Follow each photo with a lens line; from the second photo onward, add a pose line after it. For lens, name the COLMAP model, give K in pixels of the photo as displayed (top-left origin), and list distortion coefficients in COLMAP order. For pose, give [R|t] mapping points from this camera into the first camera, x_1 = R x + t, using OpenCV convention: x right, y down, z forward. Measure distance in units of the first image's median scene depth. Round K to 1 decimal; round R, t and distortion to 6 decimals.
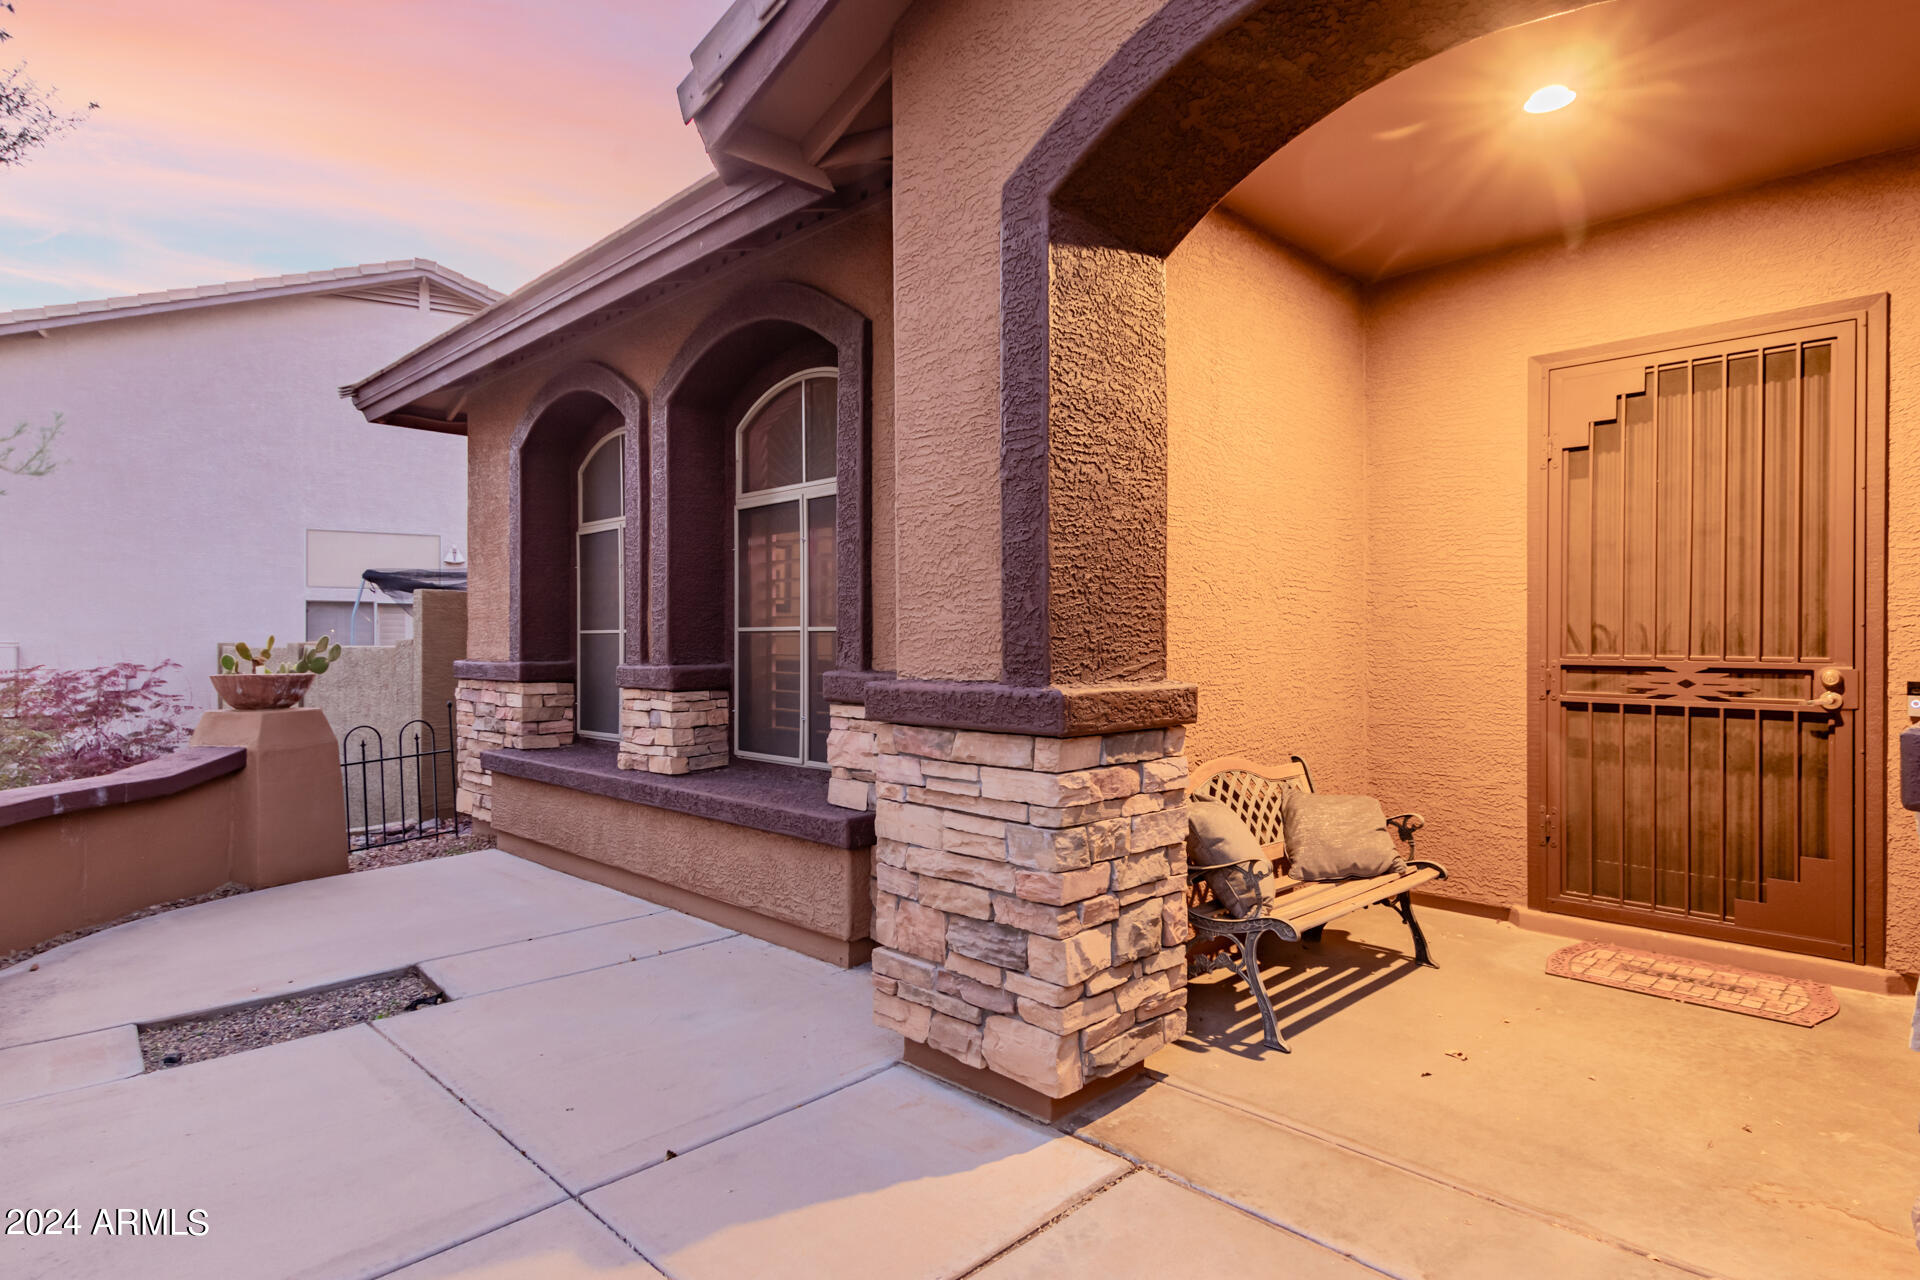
lens RADIAL K [[1033.7, 0, 957.4], [0, 1033.7, 655.0], [0, 0, 1]] dist [0.026066, -0.000718]
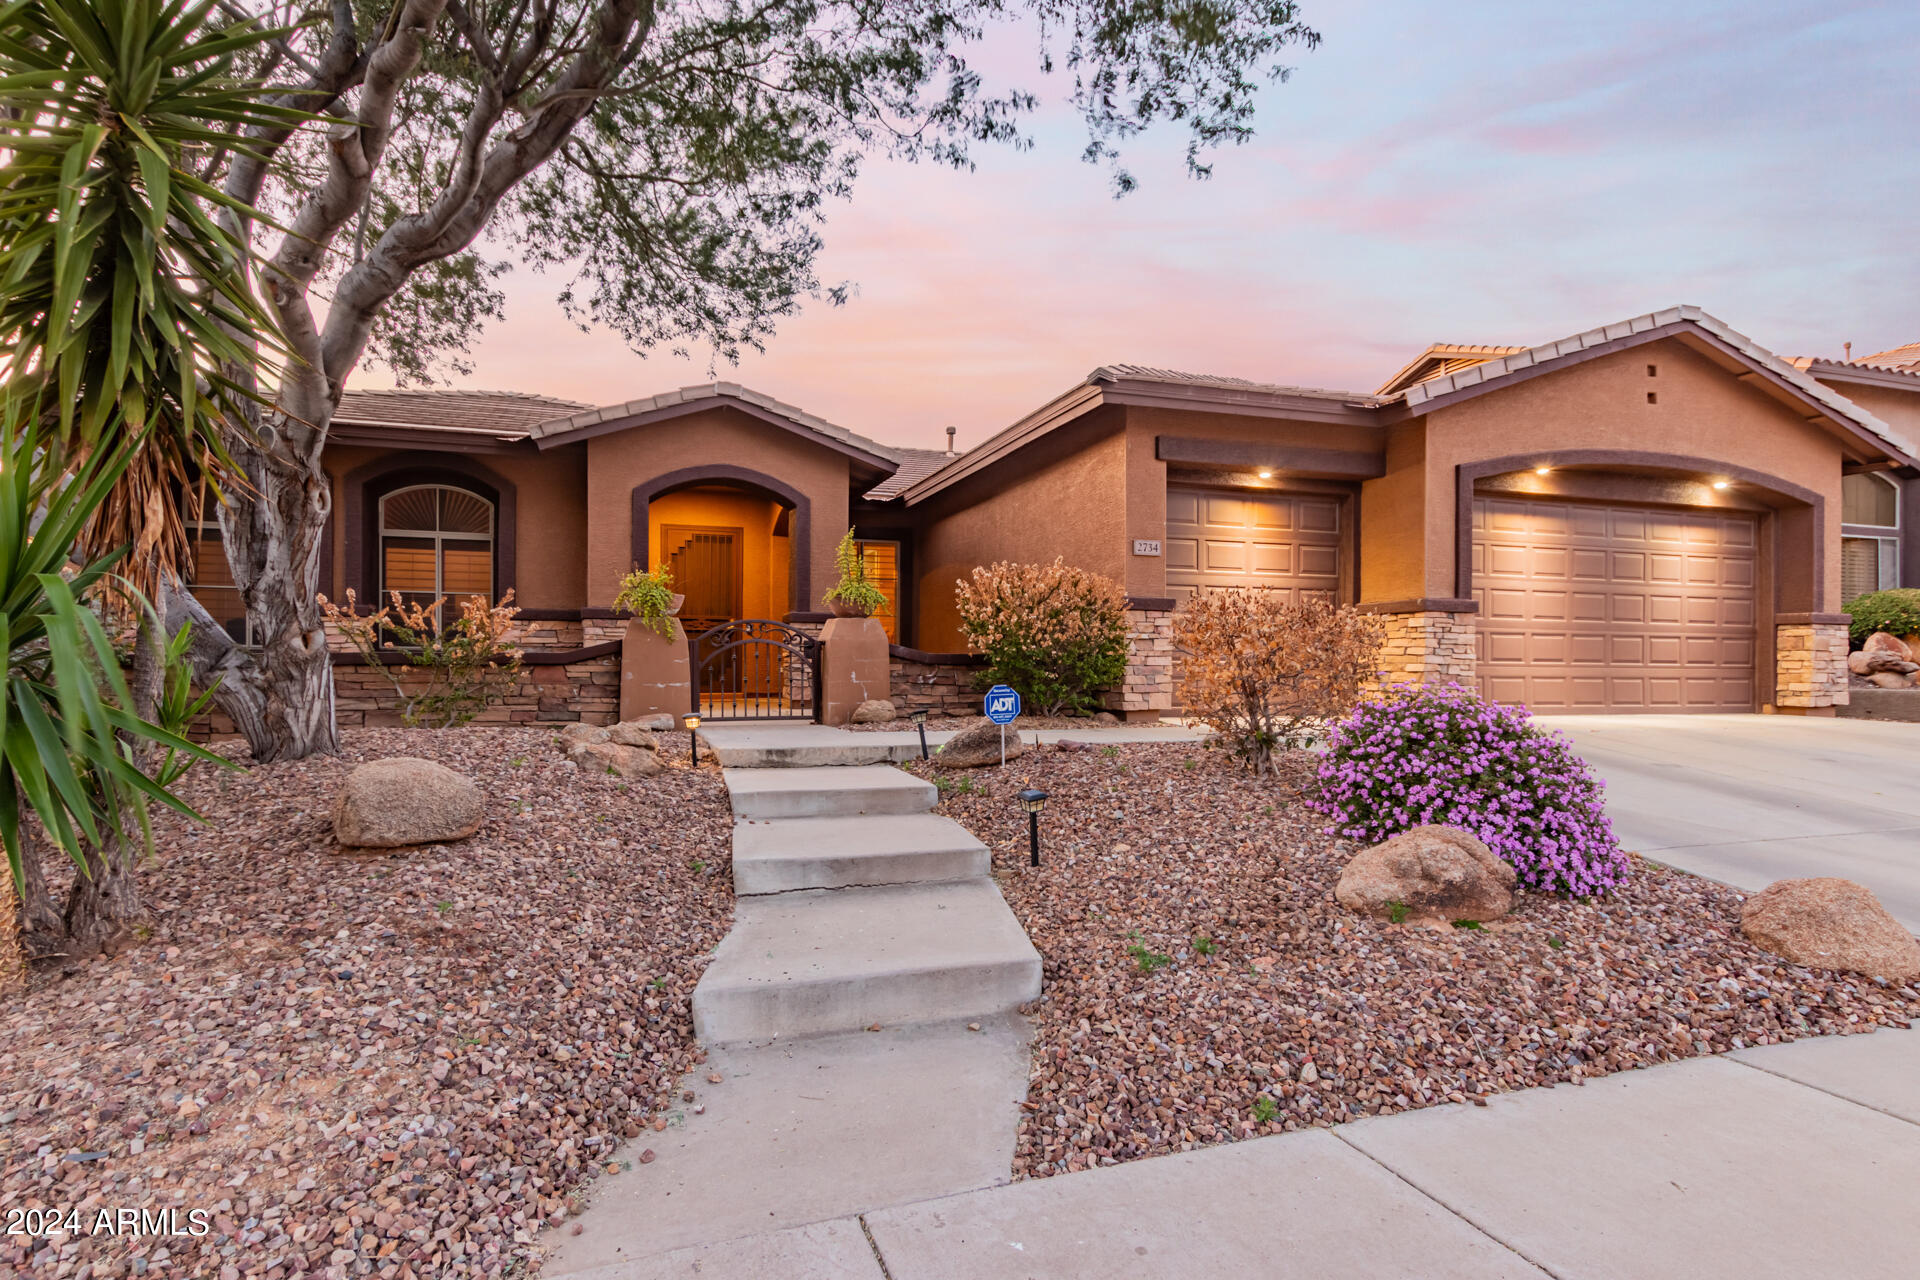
lens RADIAL K [[1033.7, 0, 957.4], [0, 1033.7, 655.0], [0, 0, 1]] dist [0.026066, -0.000718]
pose [[0.441745, 0.011359, 0.897069, -2.281968], [0.004706, 0.999877, -0.014978, 0.208852], [-0.897128, 0.010838, 0.441637, -1.470478]]
